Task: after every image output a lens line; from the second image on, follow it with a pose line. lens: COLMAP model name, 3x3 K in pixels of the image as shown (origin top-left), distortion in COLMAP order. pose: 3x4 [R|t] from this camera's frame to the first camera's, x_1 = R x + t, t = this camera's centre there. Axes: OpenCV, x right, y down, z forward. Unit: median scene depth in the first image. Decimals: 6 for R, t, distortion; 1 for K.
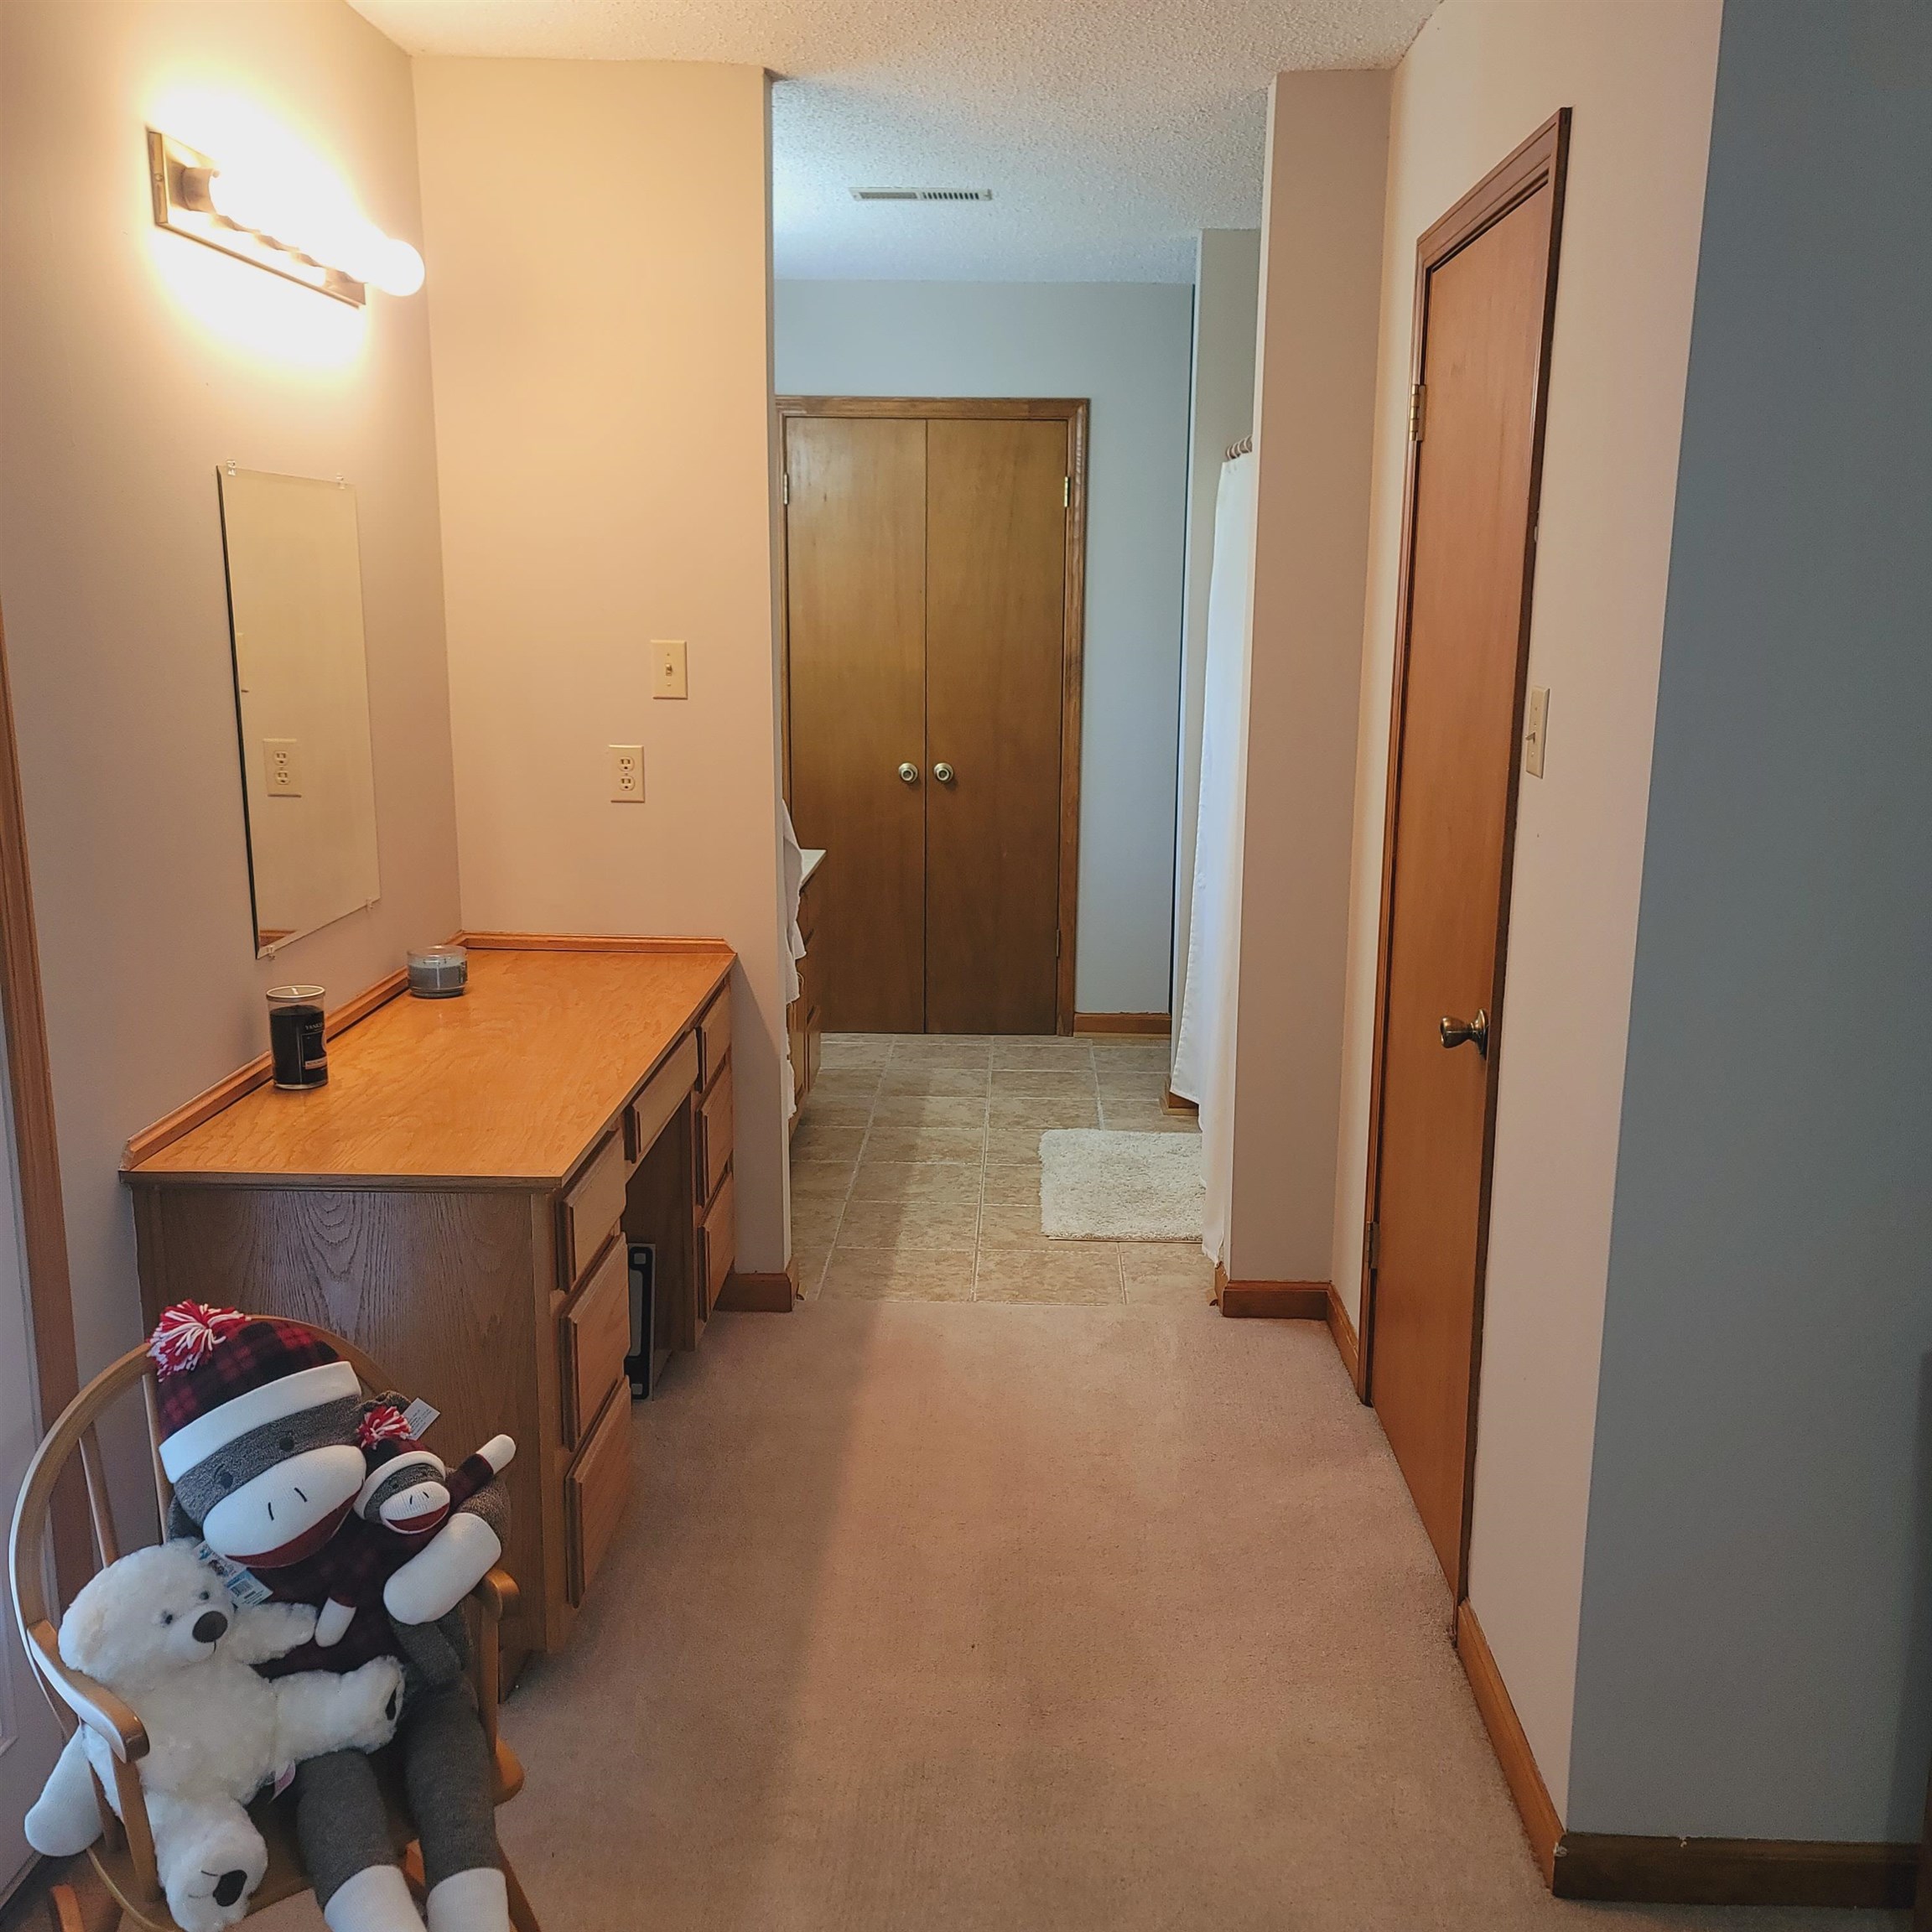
lens RADIAL K [[1830.8, 0, 966.1], [0, 1830.8, 968.1], [0, 0, 1]] dist [0.018401, 0.000000]
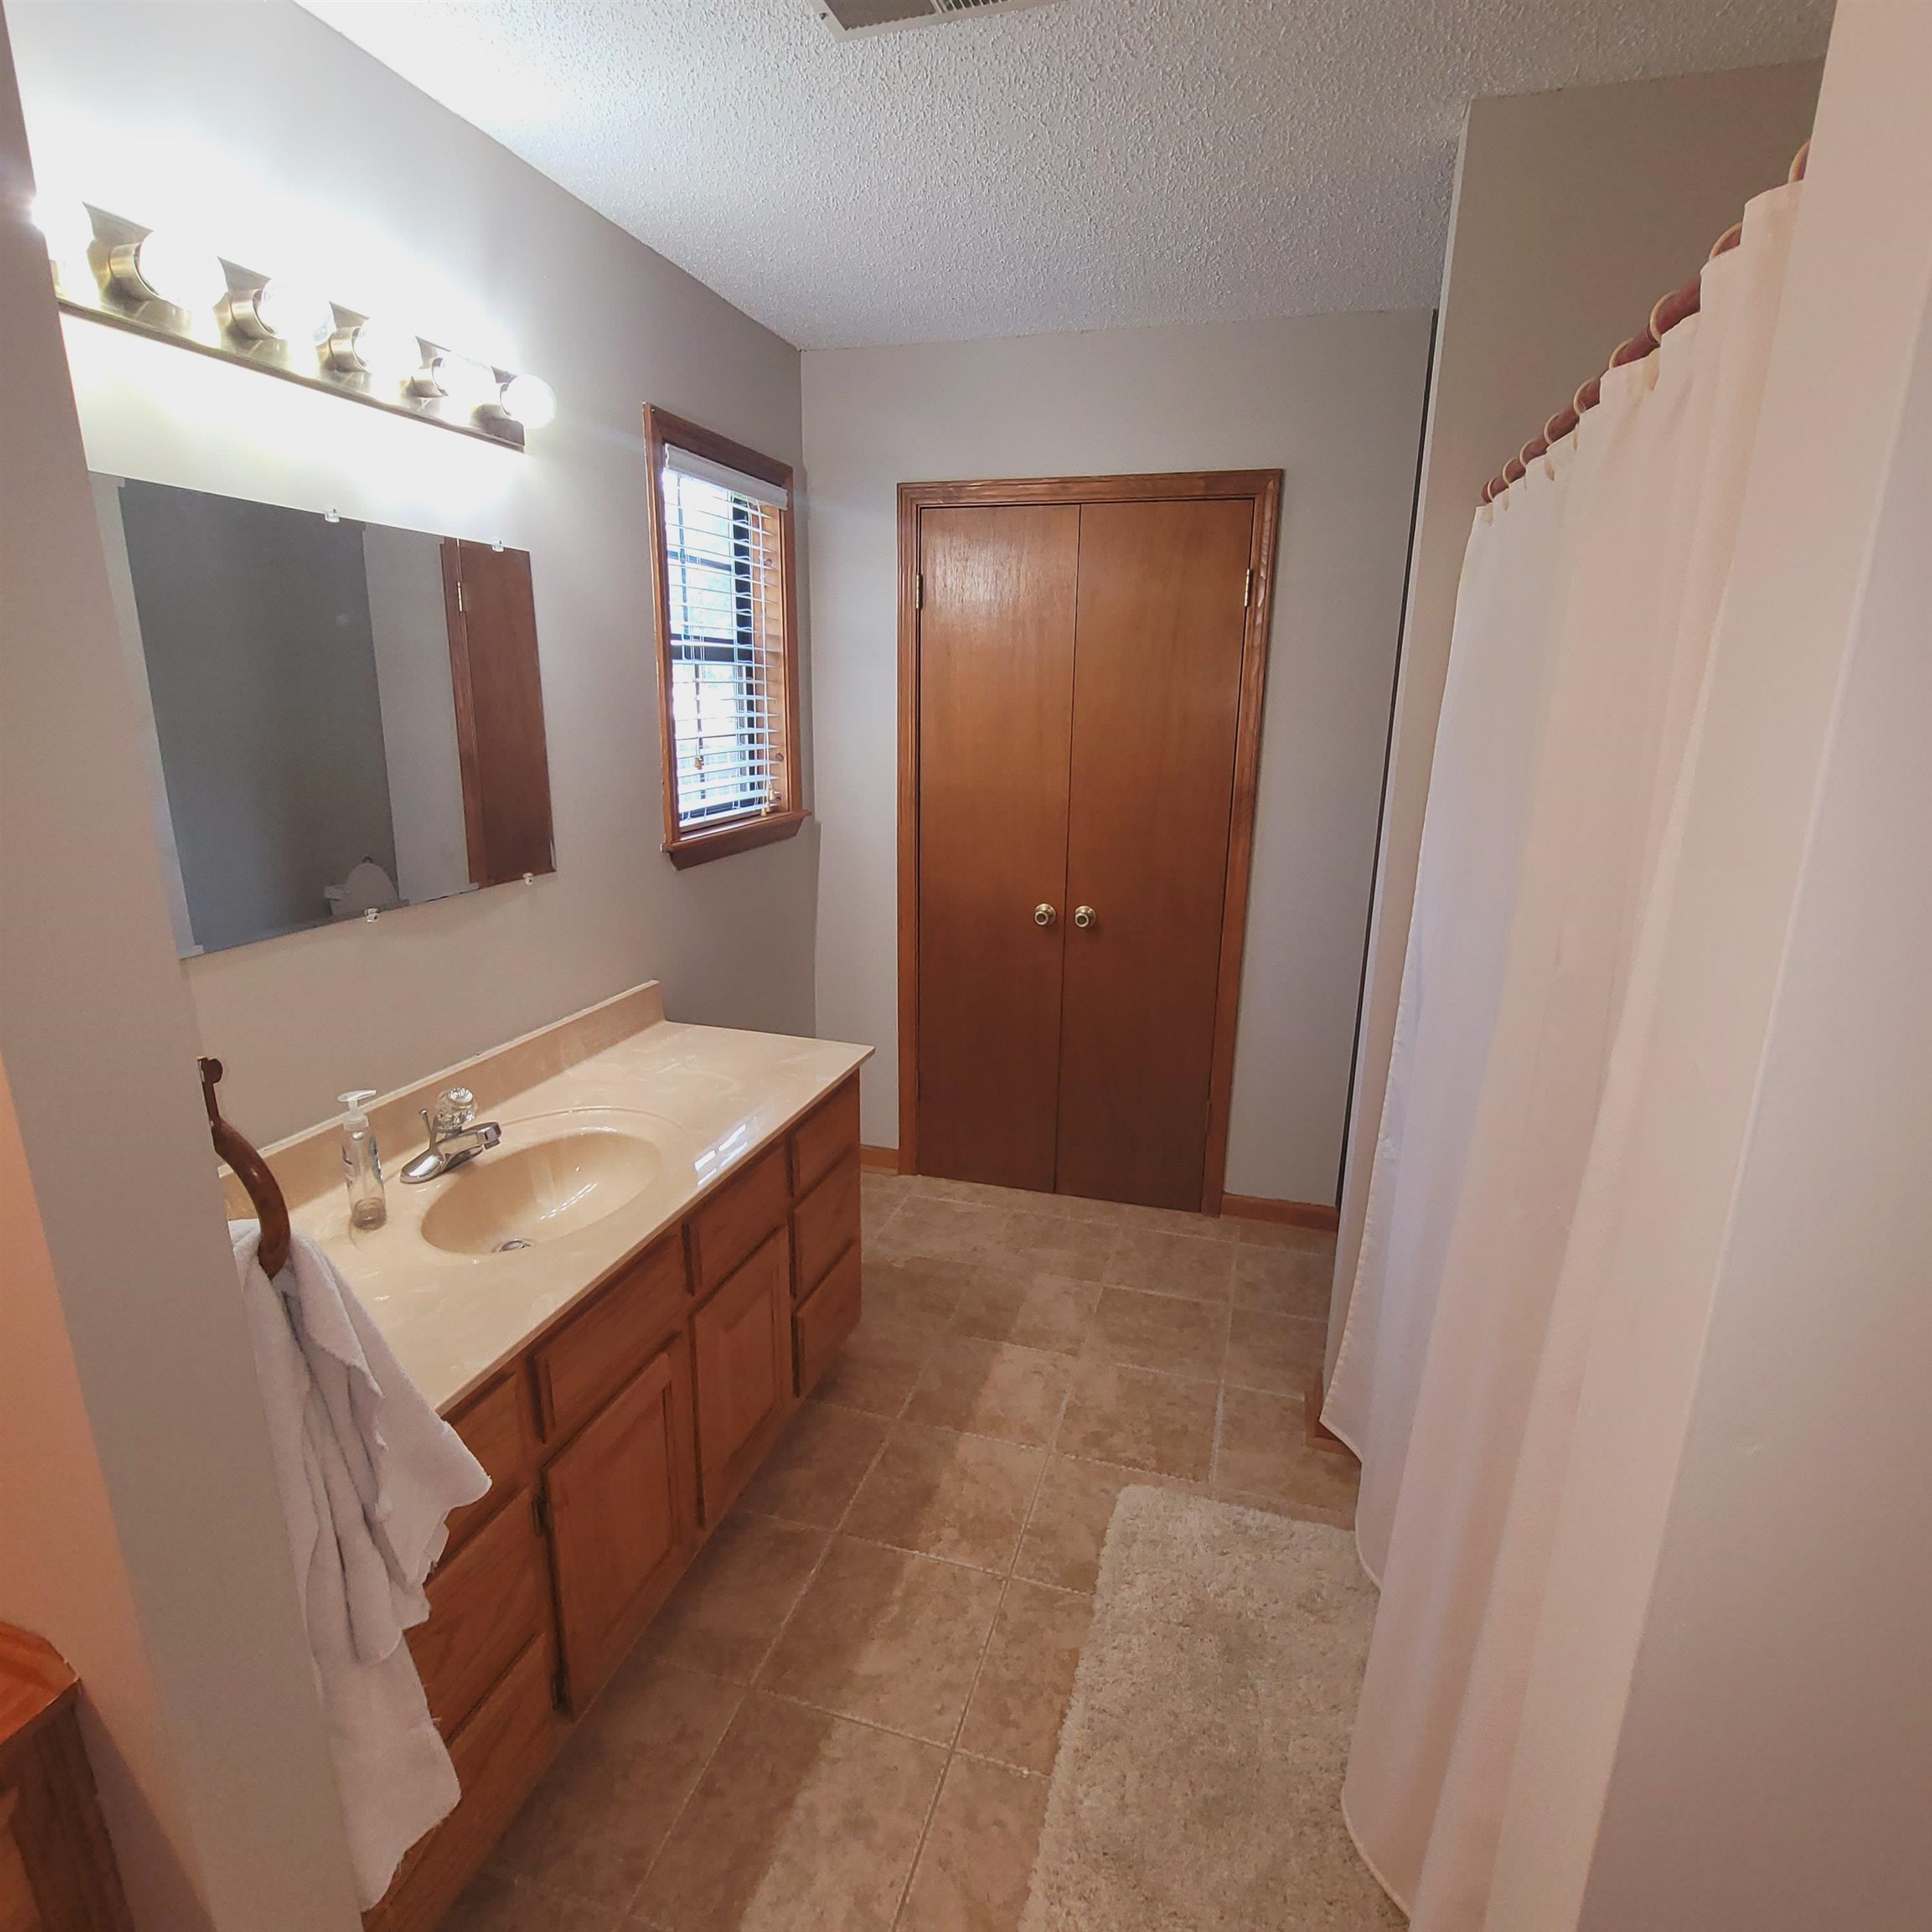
lens RADIAL K [[1043.3, 0, 963.6], [0, 1043.3, 960.0], [0, 0, 1]] dist [-0.000556, 0.001635]
pose [[0.965907, 0.067241, -0.250003, 0.060446], [-0.057413, 0.997271, 0.046407, -0.110236], [0.252442, -0.030472, 0.967132, 0.518400]]
